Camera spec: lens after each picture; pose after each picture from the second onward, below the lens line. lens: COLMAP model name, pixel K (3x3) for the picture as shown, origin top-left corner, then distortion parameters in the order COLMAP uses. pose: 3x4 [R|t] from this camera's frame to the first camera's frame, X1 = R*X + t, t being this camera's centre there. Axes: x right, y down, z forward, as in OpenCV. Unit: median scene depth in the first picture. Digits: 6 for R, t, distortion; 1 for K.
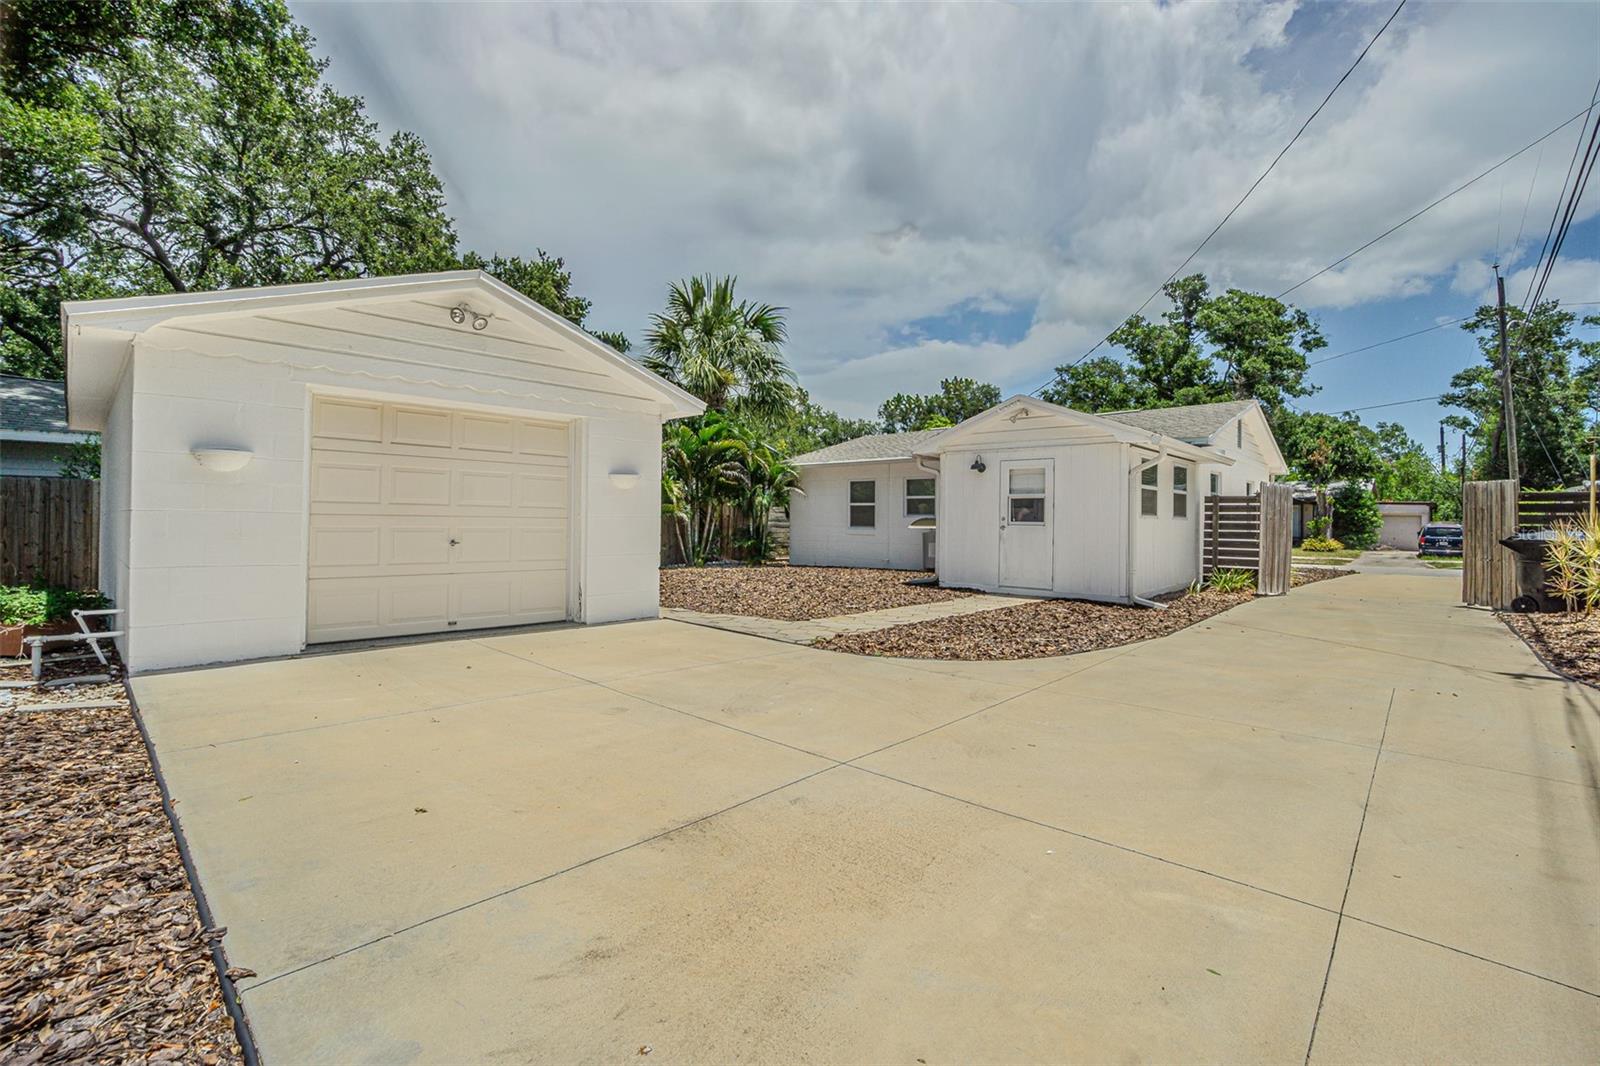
lens RADIAL K [[720.2, 0, 799.1], [0, 720.2, 511.5], [0, 0, 1]] dist [-0.073441, 0.028602]
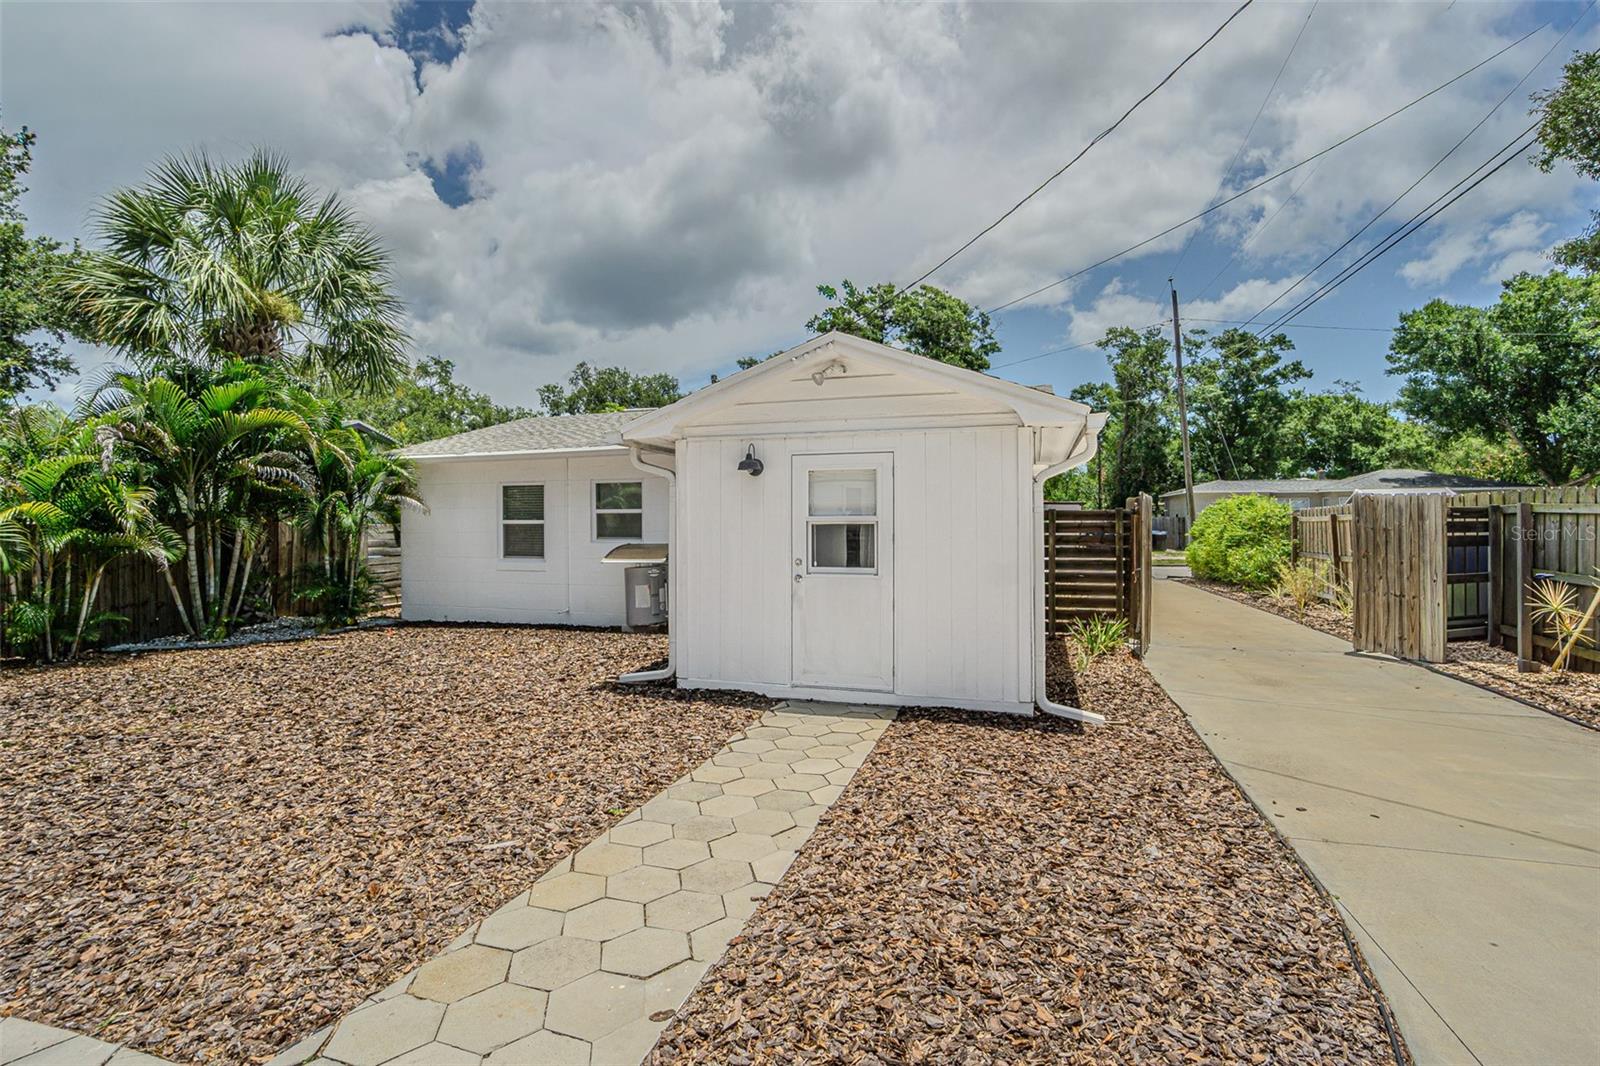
lens RADIAL K [[746.8, 0, 804.8], [0, 746.8, 523.2], [0, 0, 1]] dist [-0.058527, 0.015055]
pose [[0.900209, -0.019078, 0.435039, 0.024870], [0.011477, 0.999732, 0.020093, -0.017271], [-0.435306, -0.013095, 0.900187, 0.276667]]
